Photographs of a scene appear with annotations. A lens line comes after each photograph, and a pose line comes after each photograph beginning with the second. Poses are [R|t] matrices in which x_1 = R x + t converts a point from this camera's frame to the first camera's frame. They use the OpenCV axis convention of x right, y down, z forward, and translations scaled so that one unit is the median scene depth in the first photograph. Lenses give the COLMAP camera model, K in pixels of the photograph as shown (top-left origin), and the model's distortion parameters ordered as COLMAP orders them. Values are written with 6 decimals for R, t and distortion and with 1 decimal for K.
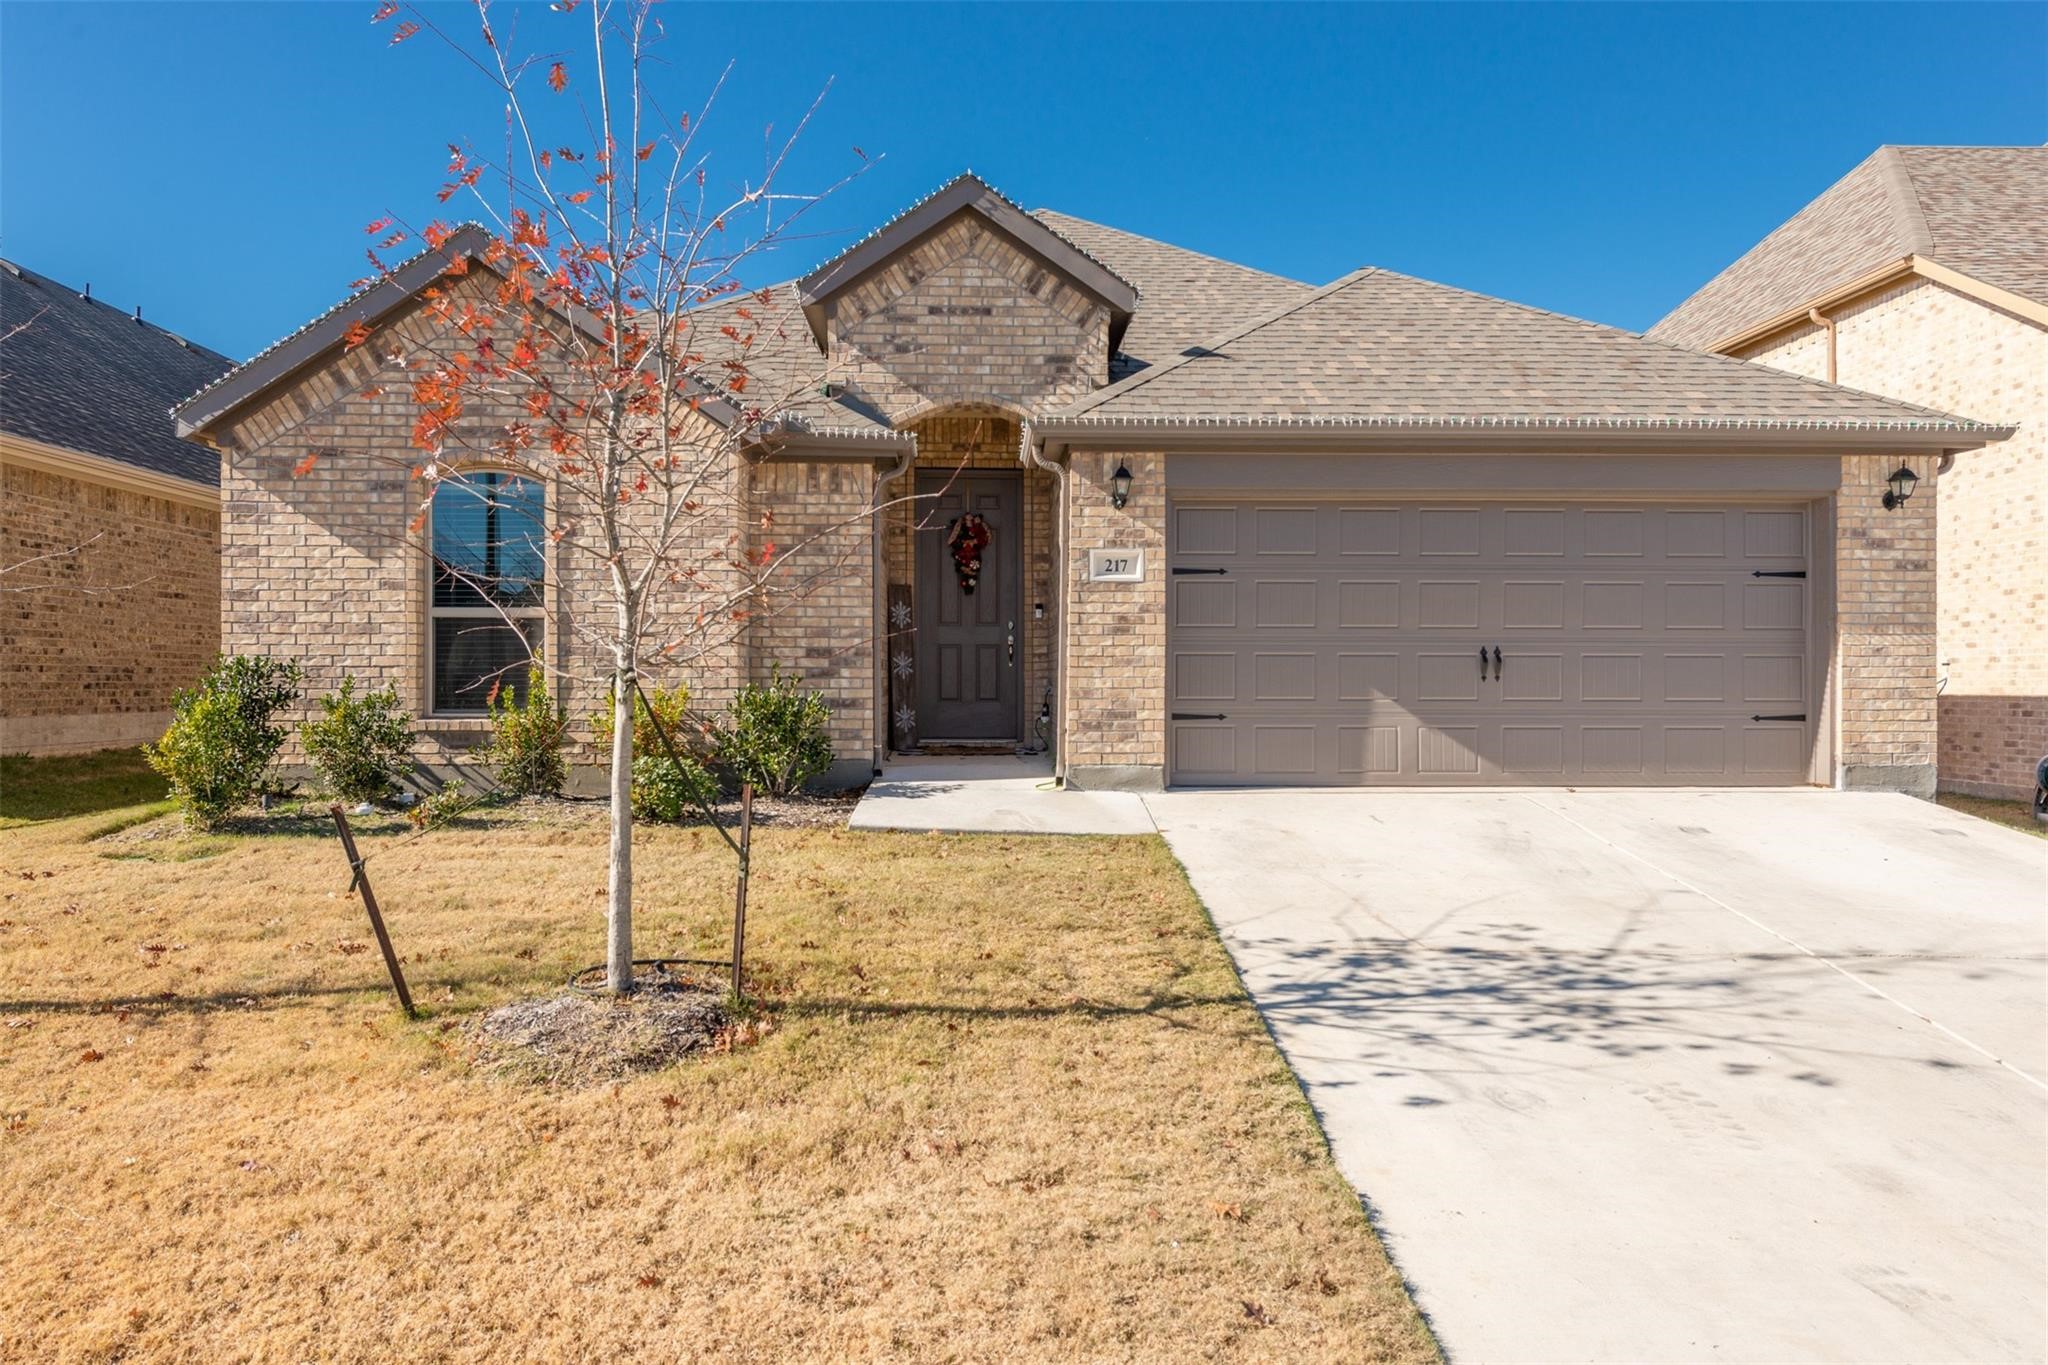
lens RADIAL K [[1219.3, 0, 1024.0], [0, 1219.3, 682.5], [0, 0, 1]] dist [0.007641, -0.000413]
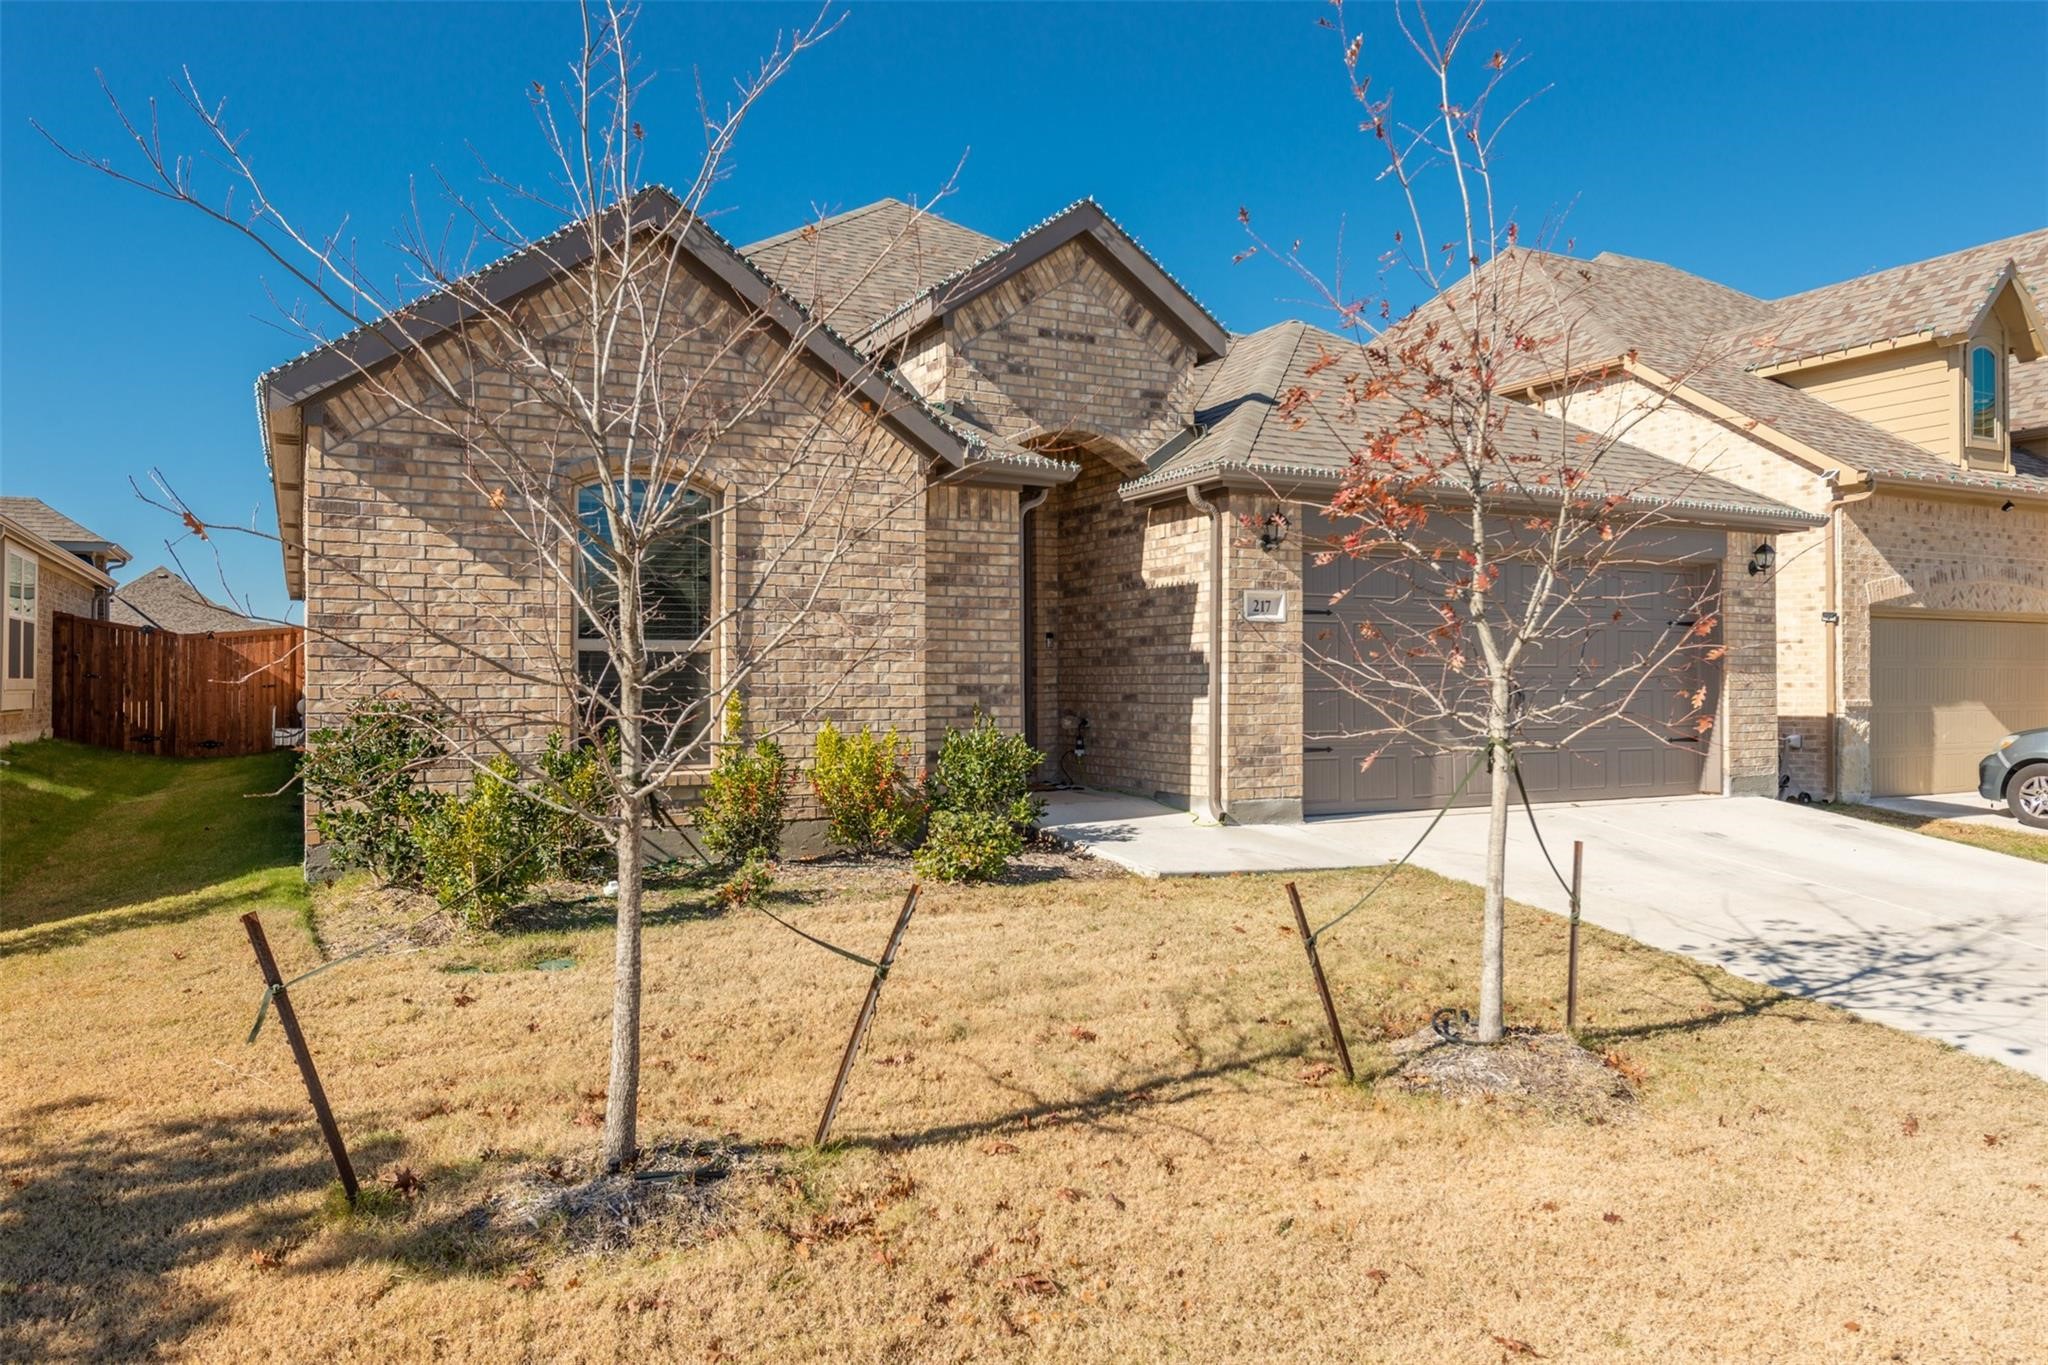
lens RADIAL K [[1360.4, 0, 1027.5], [0, 1360.4, 668.5], [0, 0, 1]] dist [0.012070, 0.000054]
pose [[0.901716, 0.002529, 0.432322, -0.578681], [0.003294, 0.999914, -0.012719, -0.027537], [-0.432317, 0.012893, 0.901629, 0.041201]]
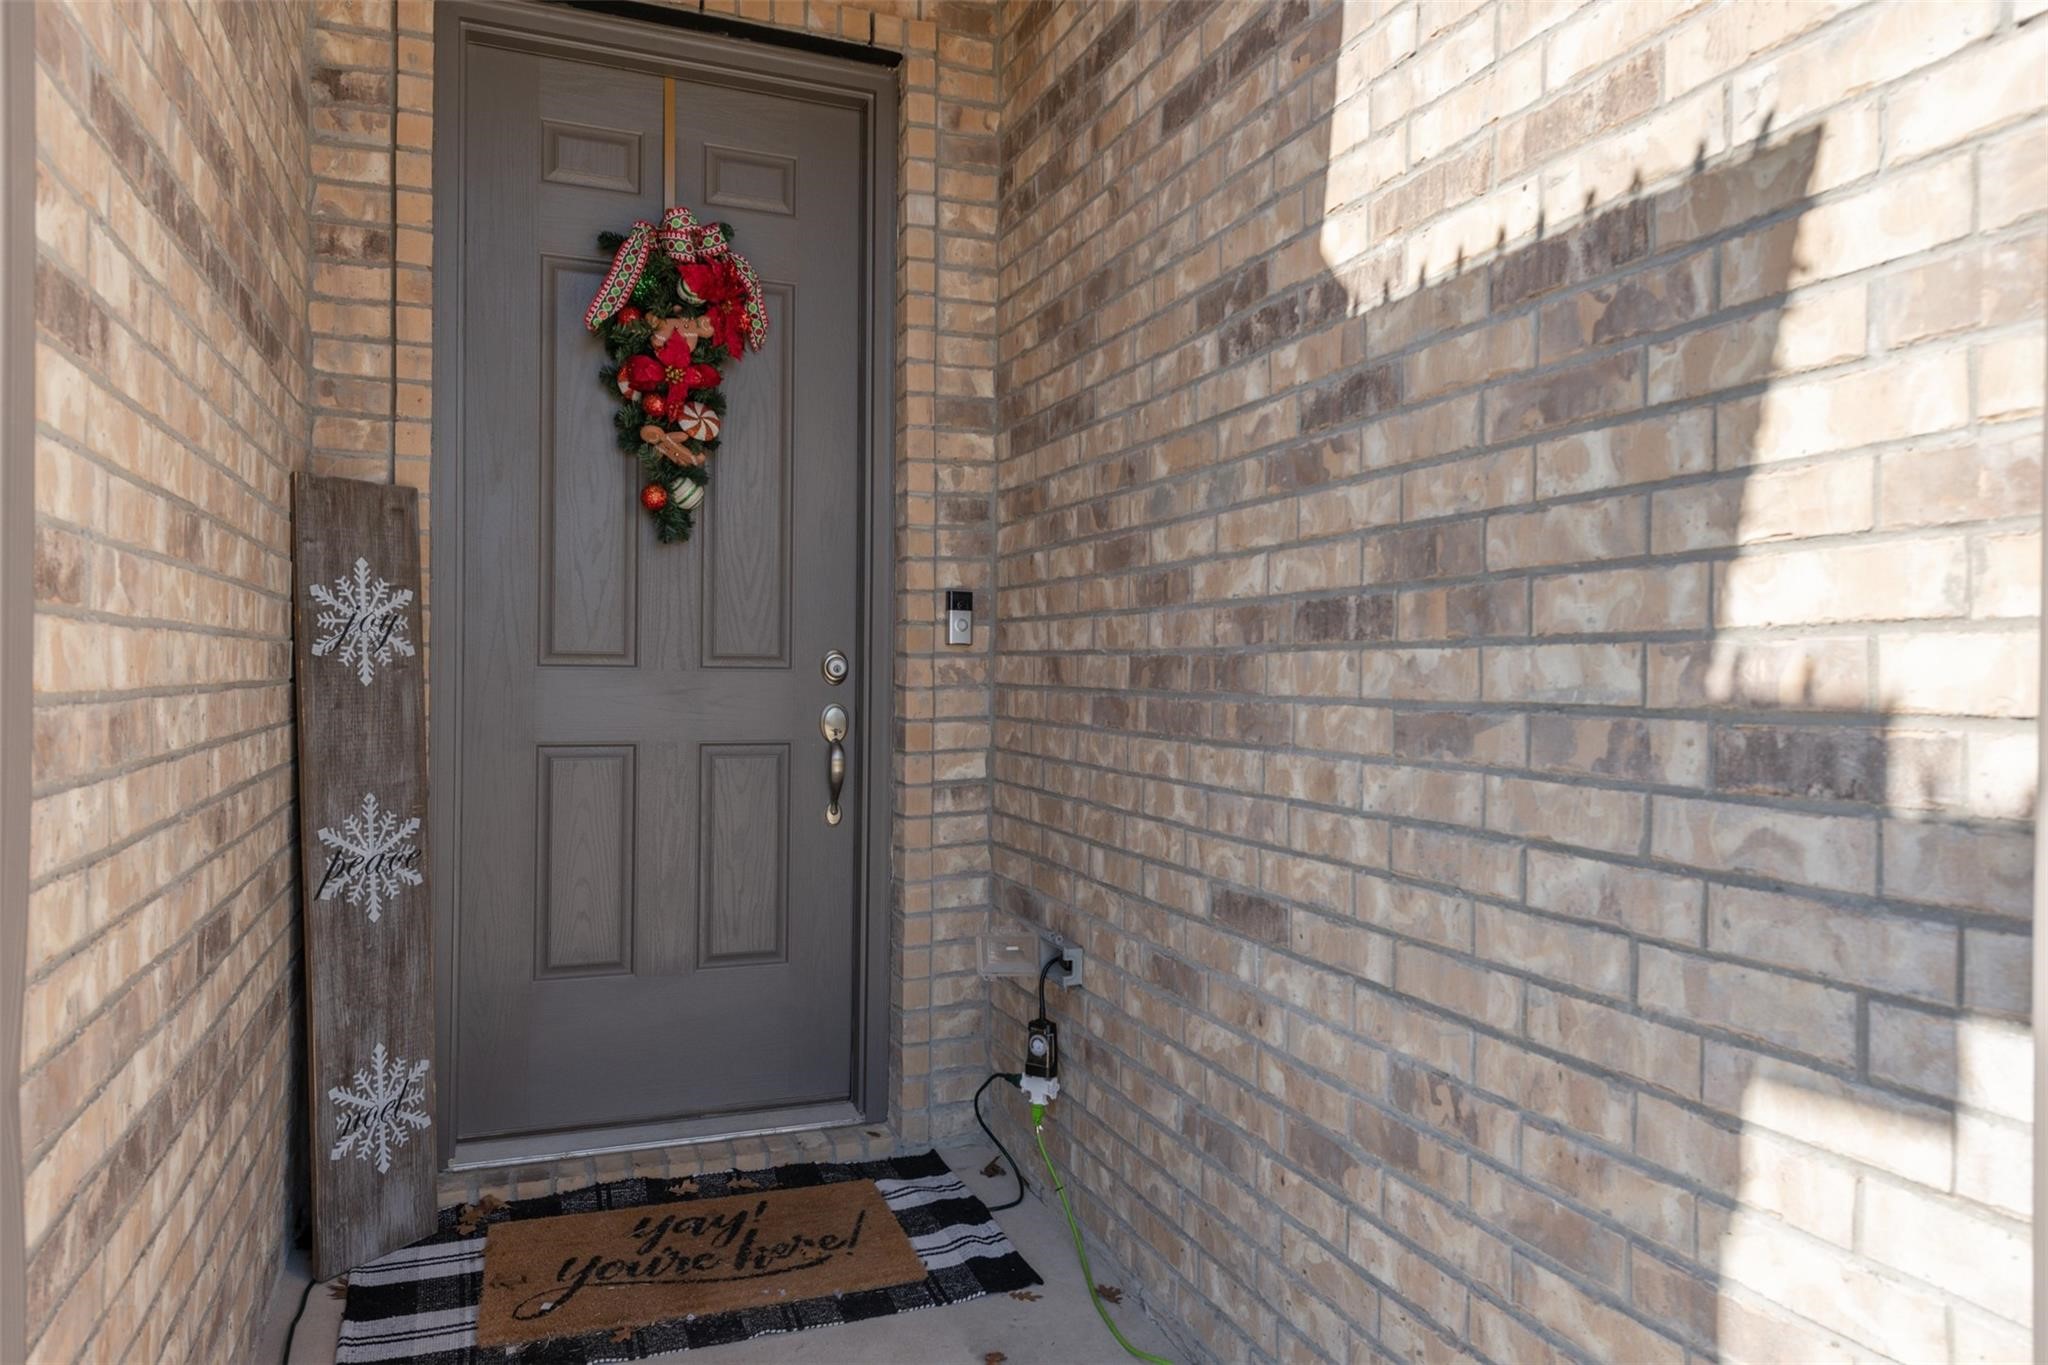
lens RADIAL K [[1360.4, 0, 1027.5], [0, 1360.4, 668.5], [0, 0, 1]] dist [0.012070, 0.000054]
pose [[0.945059, 0.010379, 0.326734, -0.083286], [-0.009292, 0.999945, -0.004889, -0.057174], [-0.326766, 0.001585, 0.945104, 0.889611]]
